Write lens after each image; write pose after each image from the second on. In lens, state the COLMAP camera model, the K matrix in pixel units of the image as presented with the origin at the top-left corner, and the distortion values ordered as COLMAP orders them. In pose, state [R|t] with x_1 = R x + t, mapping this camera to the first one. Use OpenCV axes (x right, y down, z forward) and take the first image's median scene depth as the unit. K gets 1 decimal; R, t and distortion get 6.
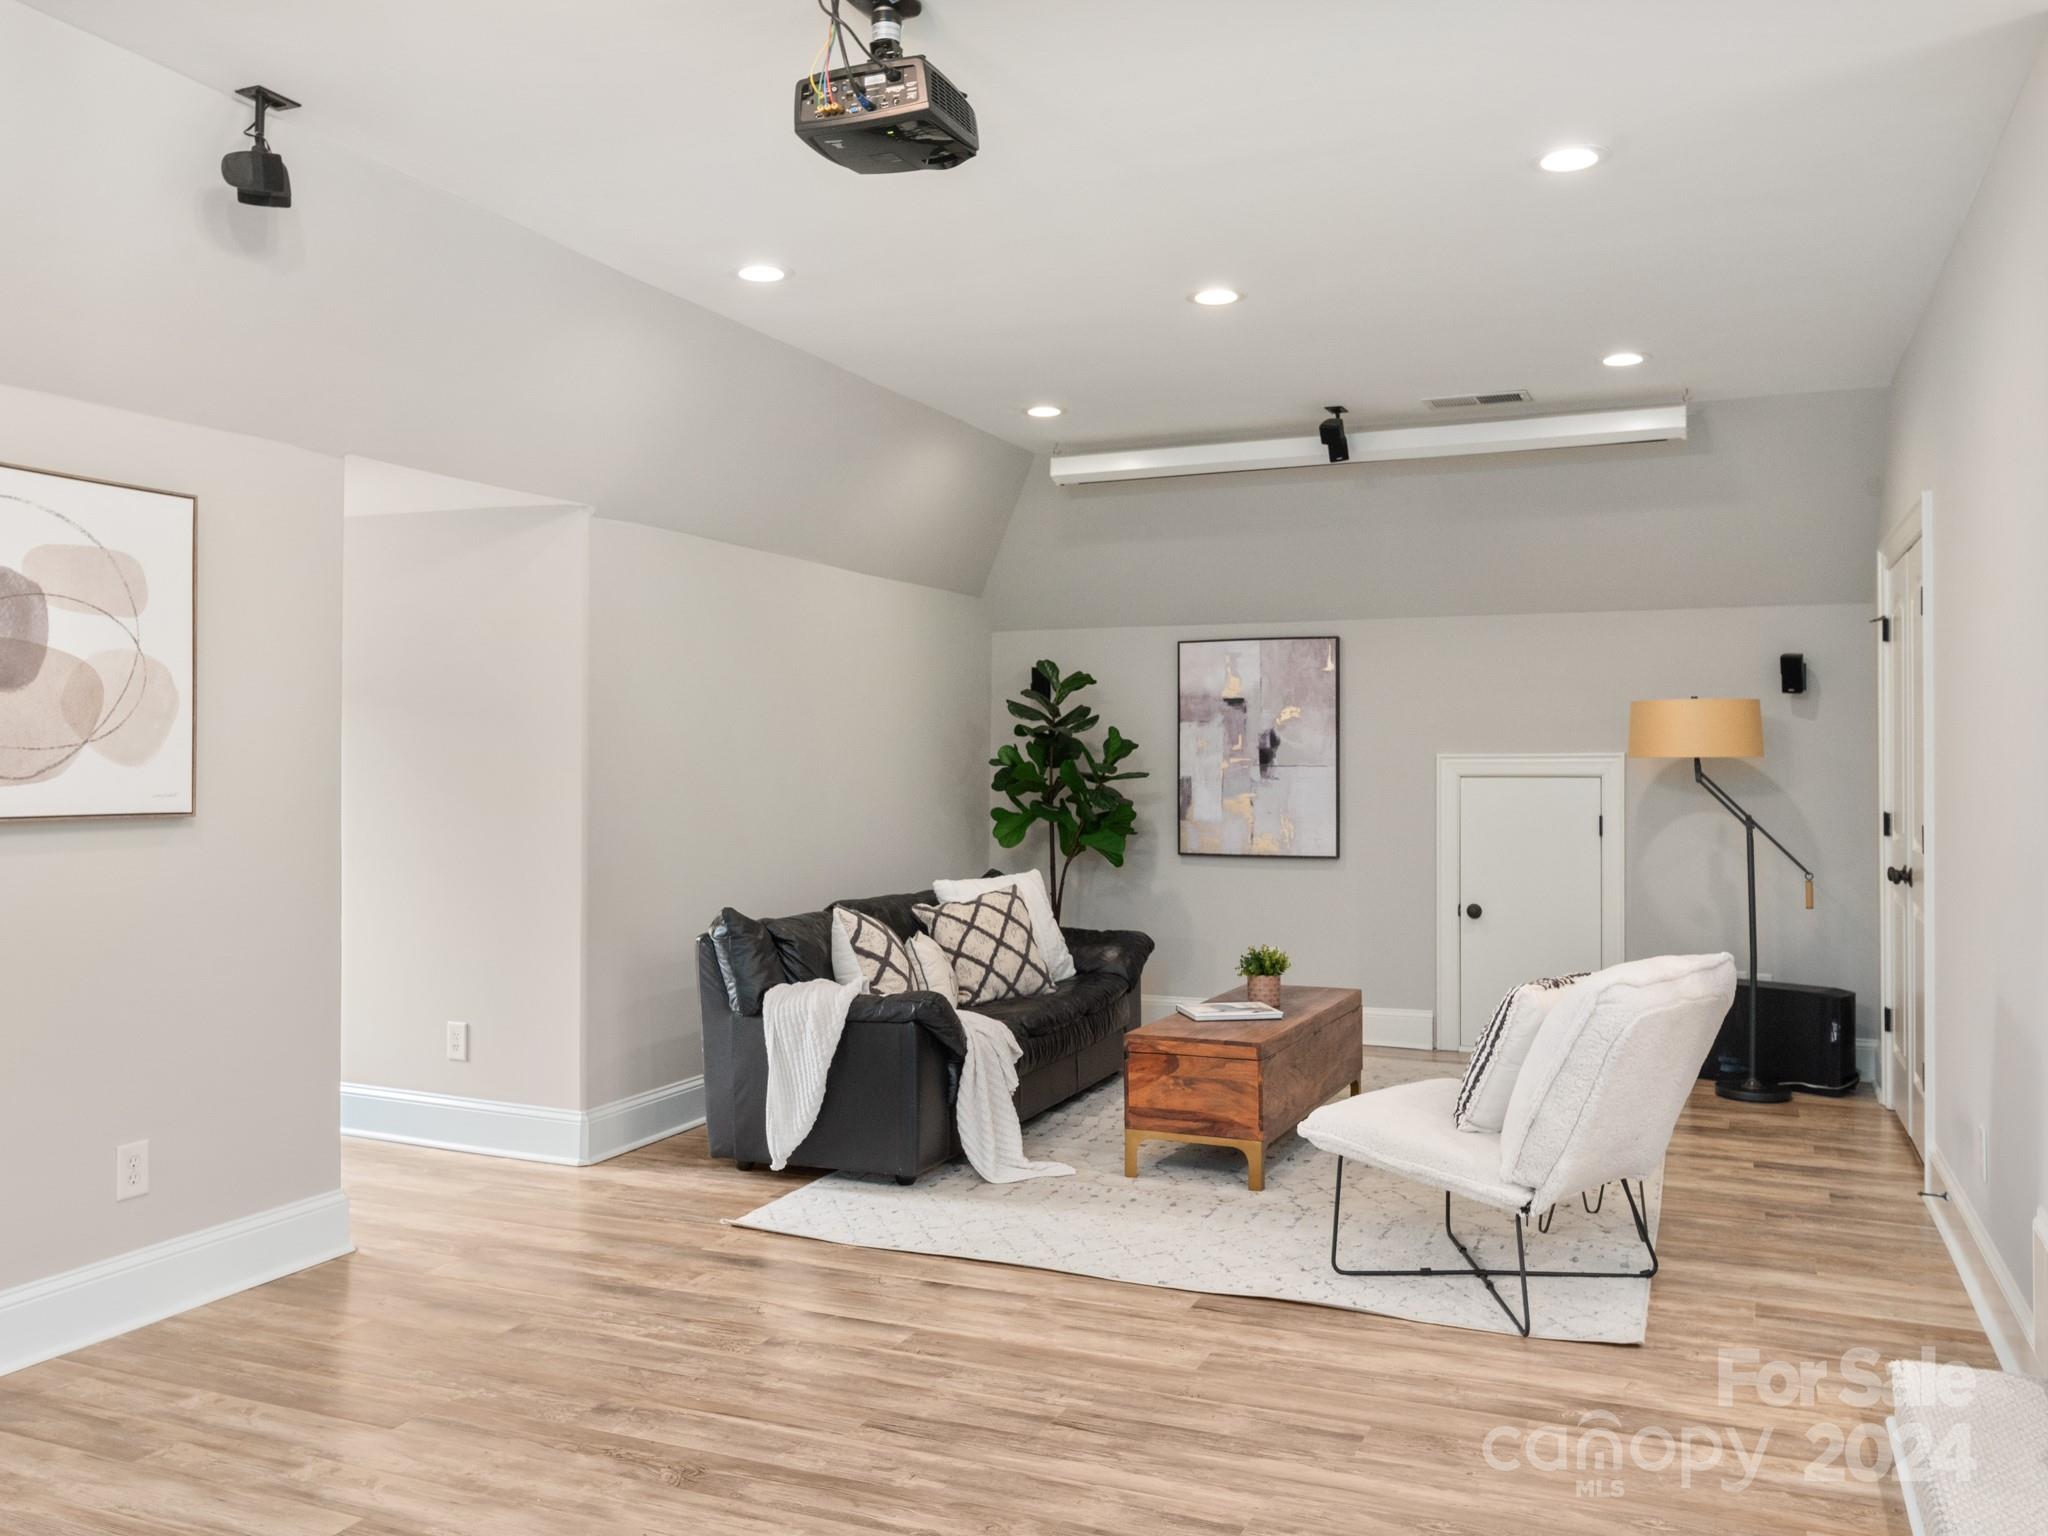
lens RADIAL K [[1630.8, 0, 1023.4], [0, 1630.8, 768.4], [0, 0, 1]] dist [0.000915, 0.005883]
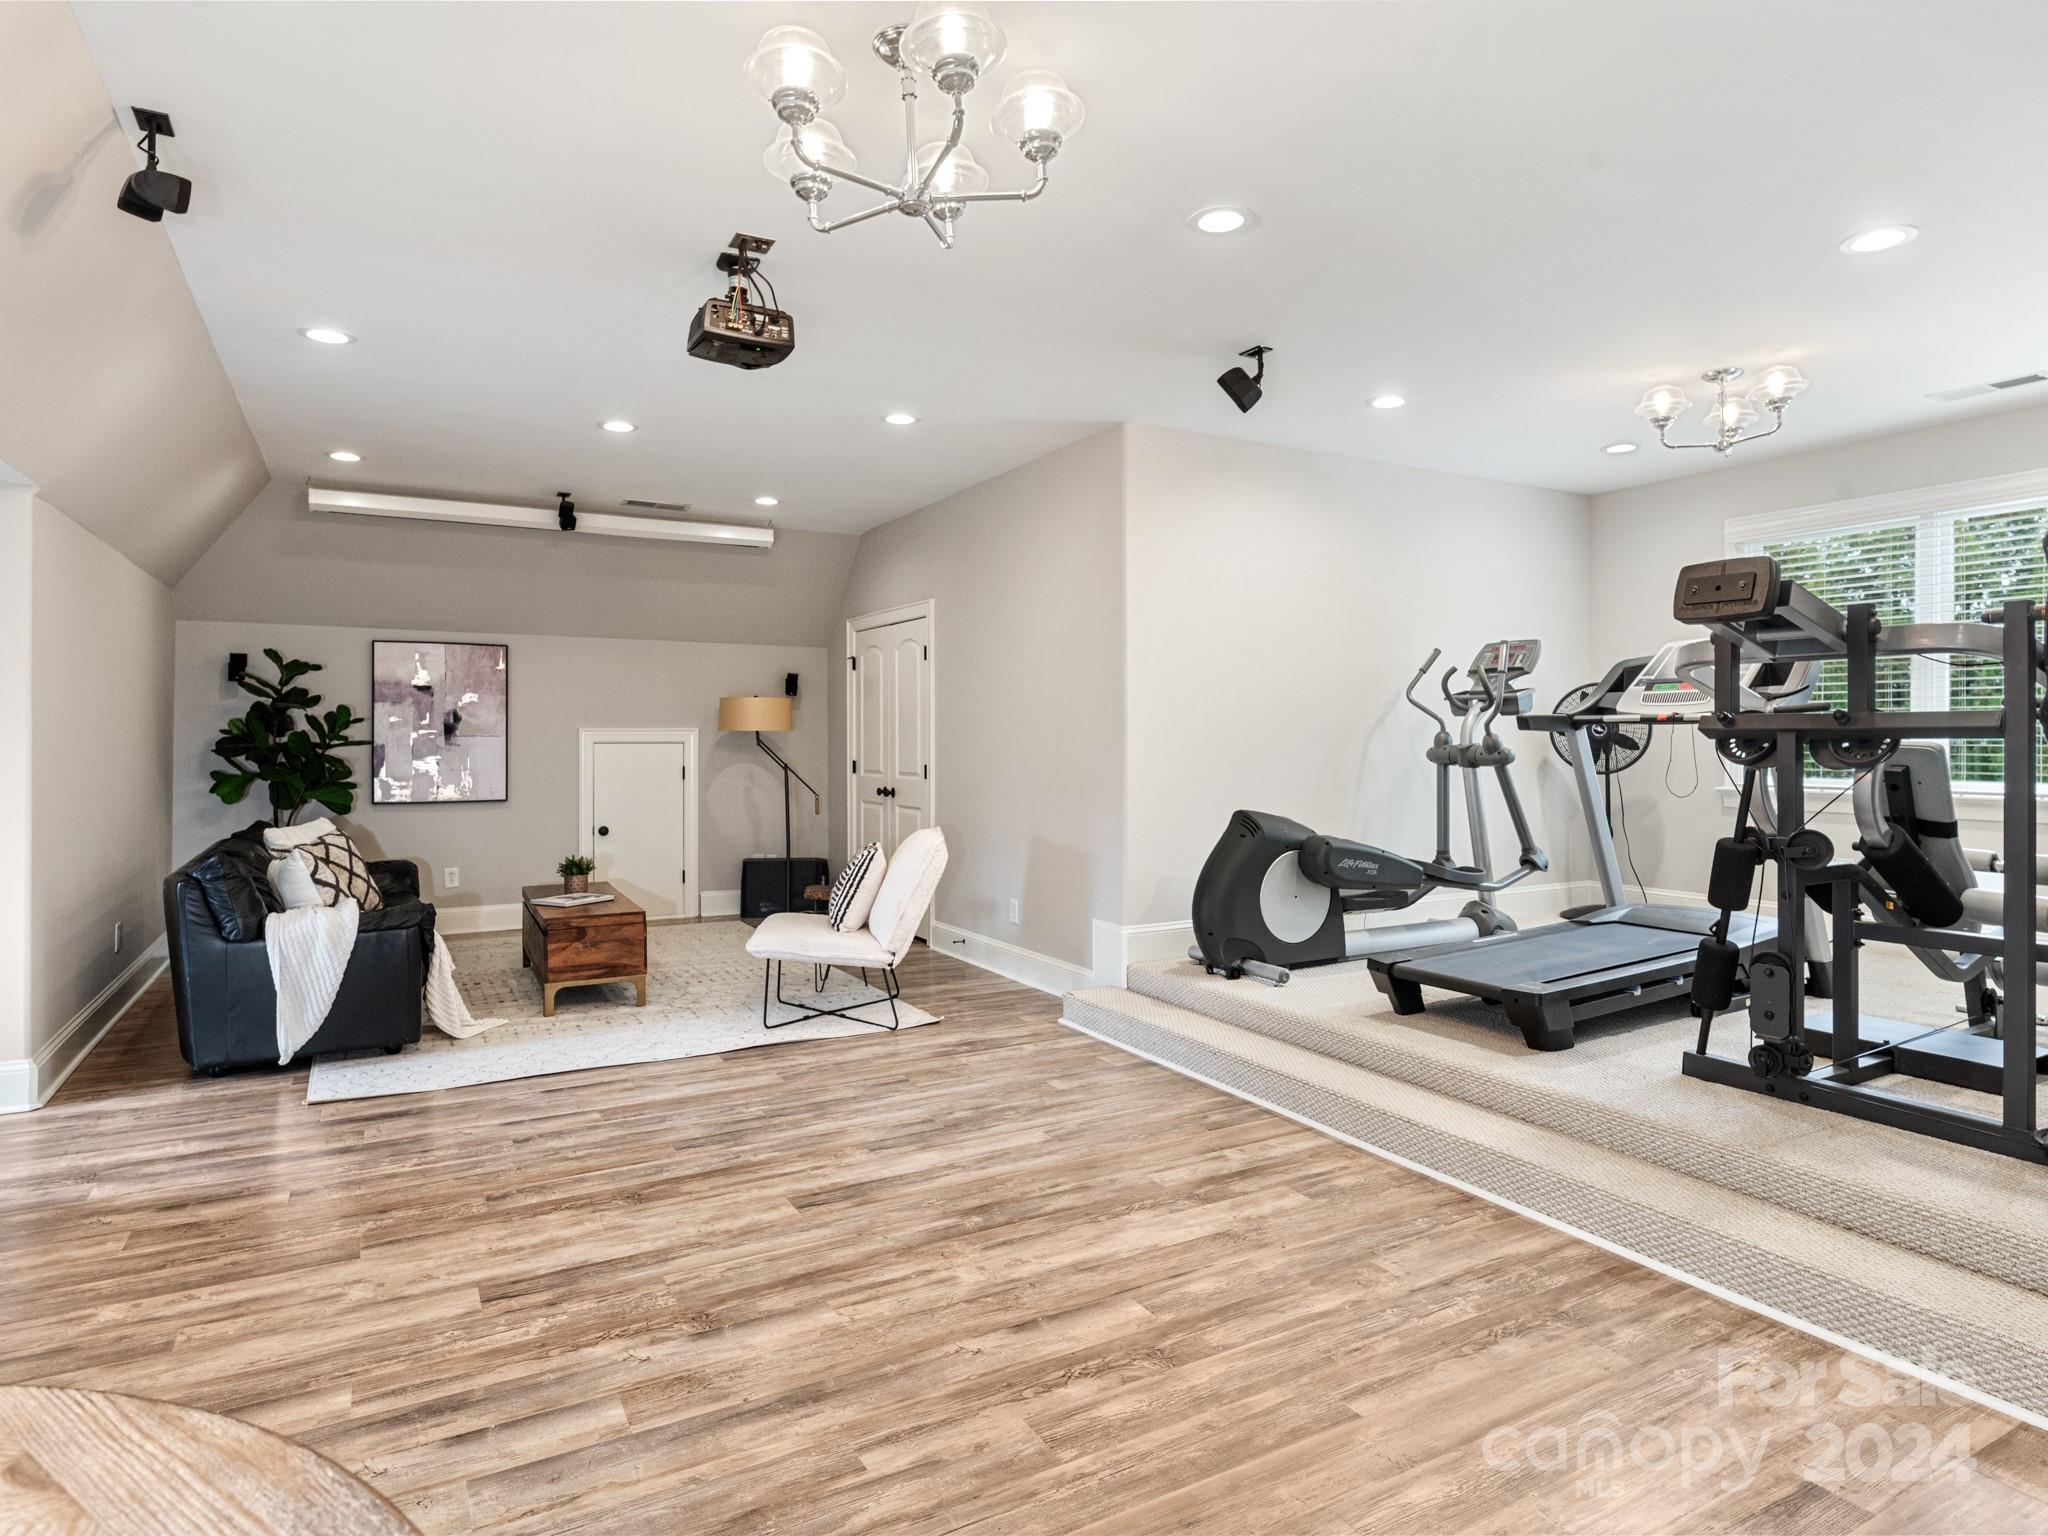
lens RADIAL K [[1156.4, 0, 1020.9], [0, 1156.4, 755.6], [0, 0, 1]] dist [-0.000865, 0.000375]
pose [[0.609525, -0.010788, 0.792693, -0.653637], [0.002189, 0.999926, 0.011925, 0.008737], [-0.792764, -0.005534, 0.609504, 0.050746]]
